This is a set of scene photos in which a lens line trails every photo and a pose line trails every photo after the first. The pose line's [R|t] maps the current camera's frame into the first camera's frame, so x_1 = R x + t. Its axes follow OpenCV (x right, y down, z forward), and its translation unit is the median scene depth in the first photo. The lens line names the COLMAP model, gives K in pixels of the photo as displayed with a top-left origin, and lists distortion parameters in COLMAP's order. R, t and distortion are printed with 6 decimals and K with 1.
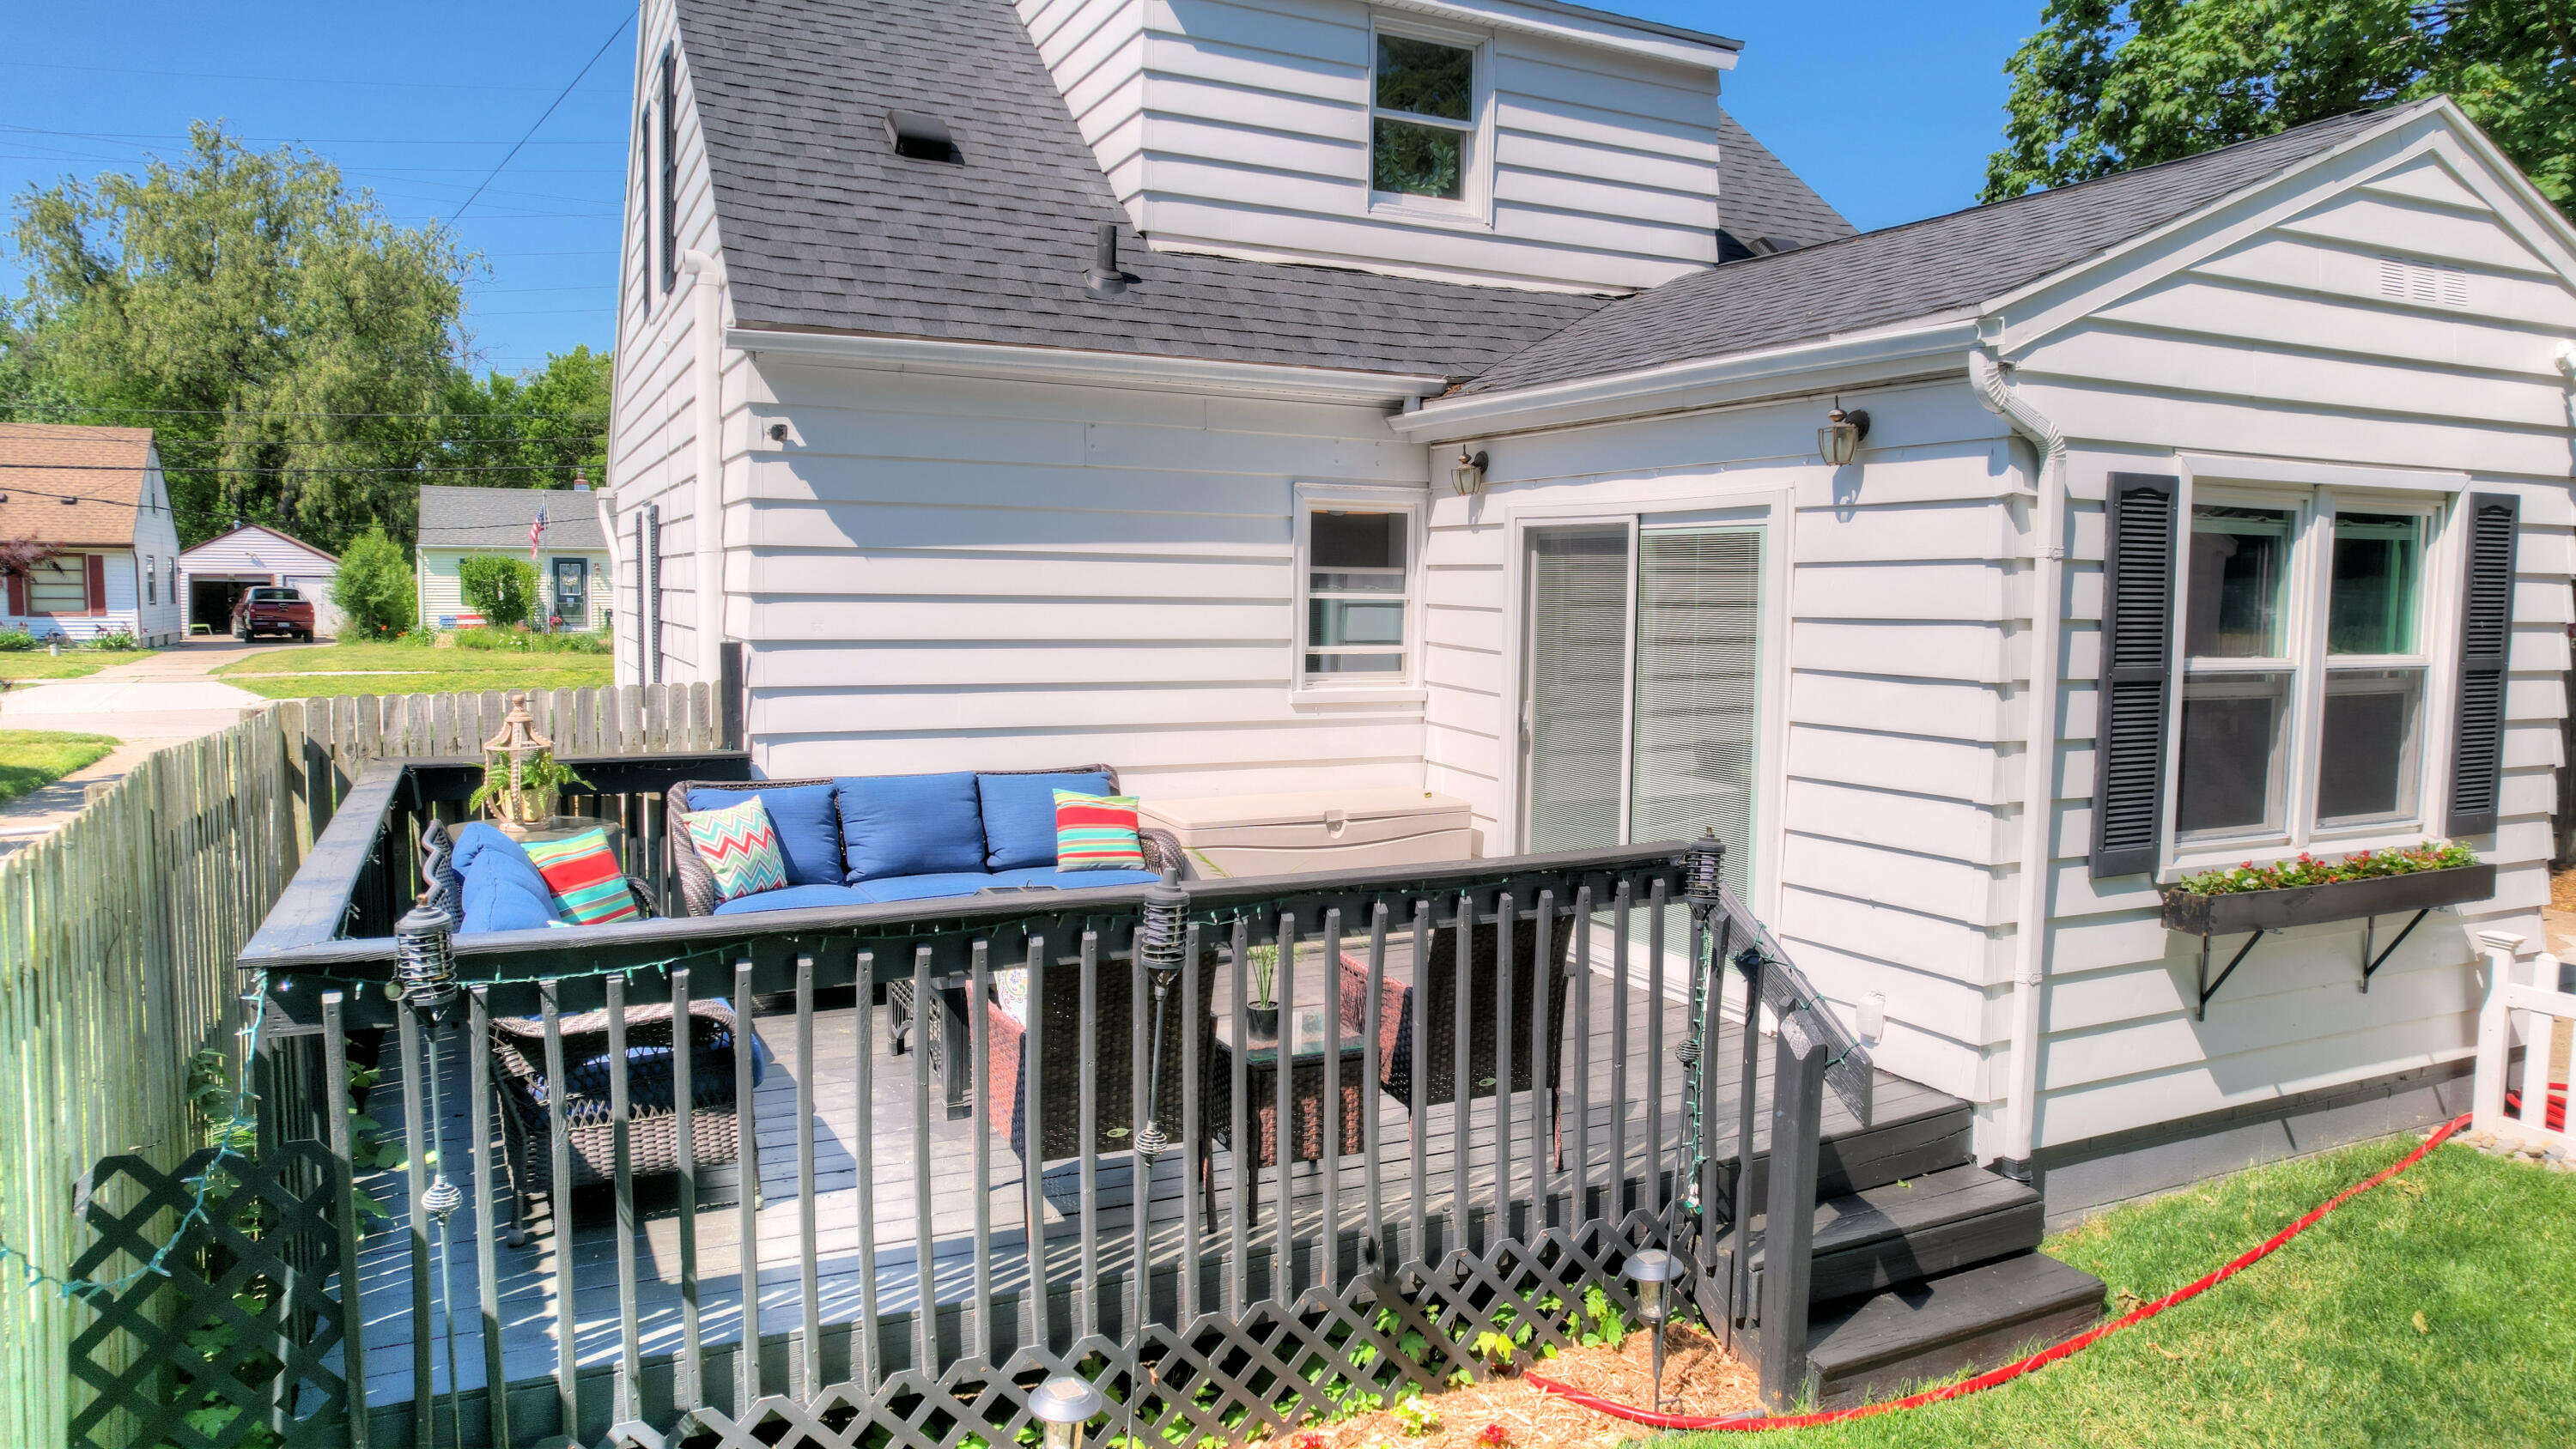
lens RADIAL K [[1625.3, 0, 1298.6], [0, 1625.3, 716.0], [0, 0, 1]] dist [-0.061622, 0.053860]
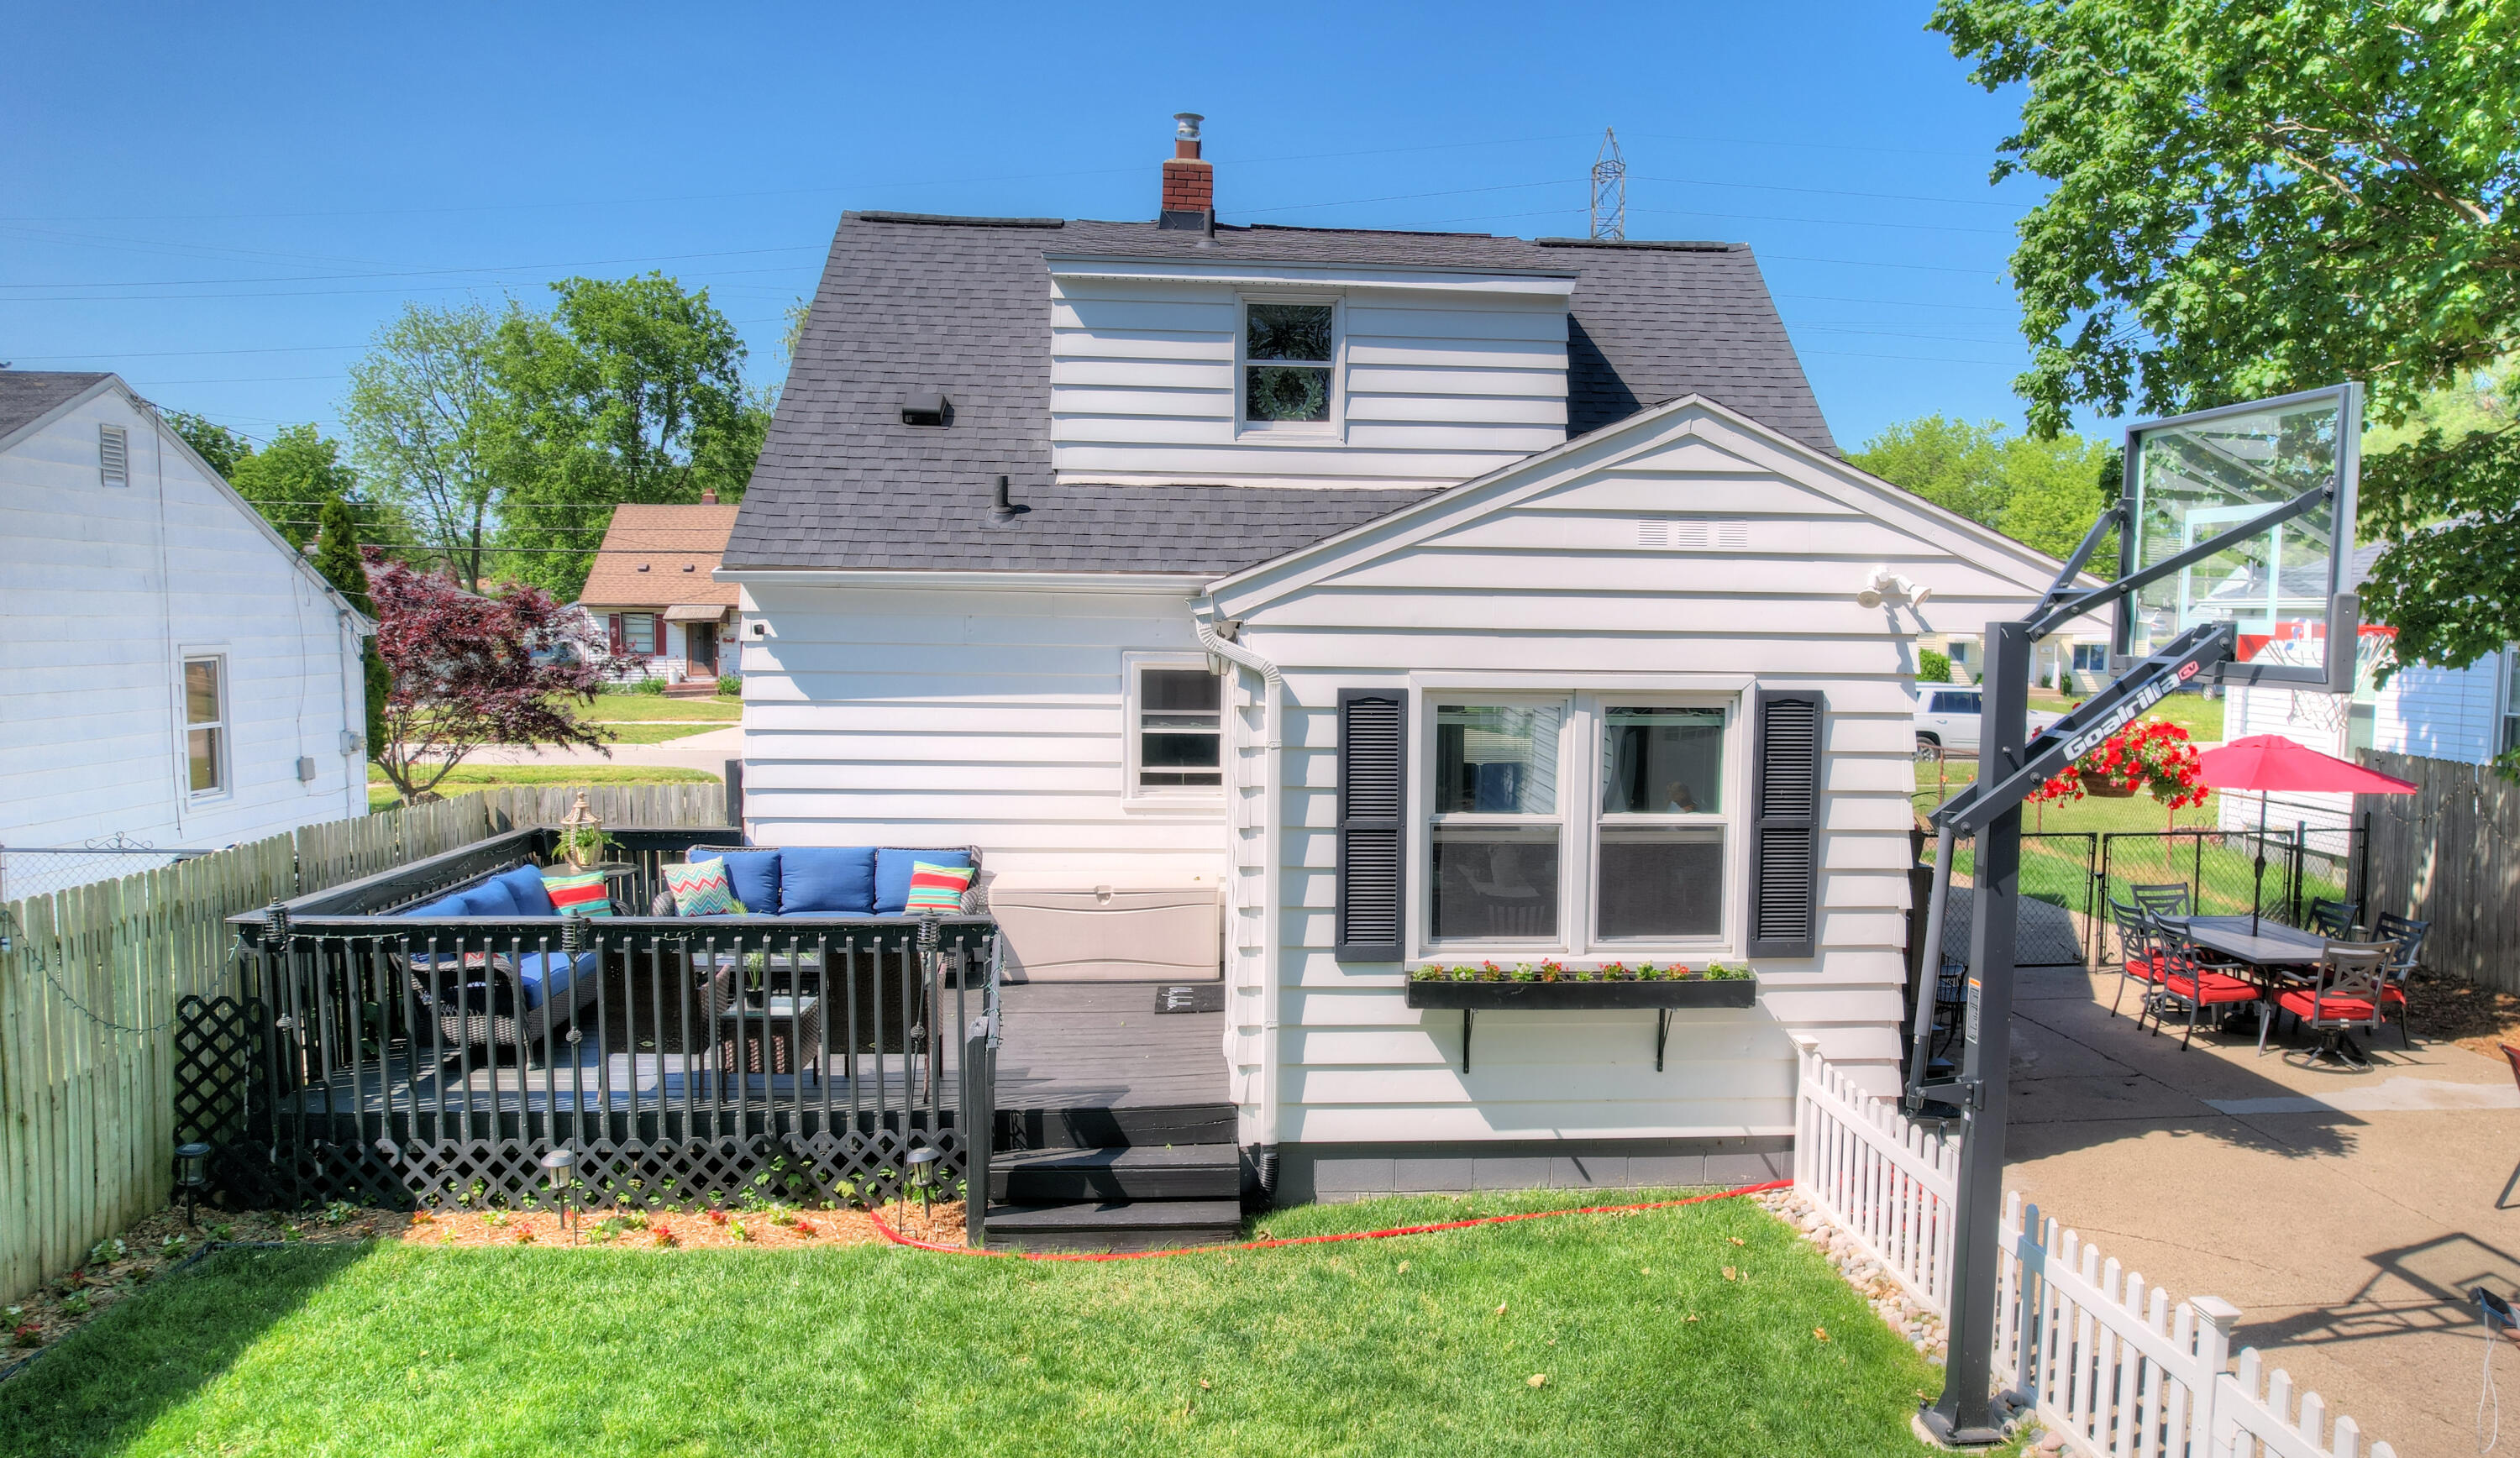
lens RADIAL K [[1612.6, 0, 1264.9], [0, 1612.6, 787.7], [0, 0, 1]] dist [-0.049644, 0.044778]
pose [[0.930860, 0.035934, -0.363605, 0.864207], [-0.032591, 0.999351, 0.015327, -0.070870], [0.363919, -0.002417, 0.931427, -0.355564]]
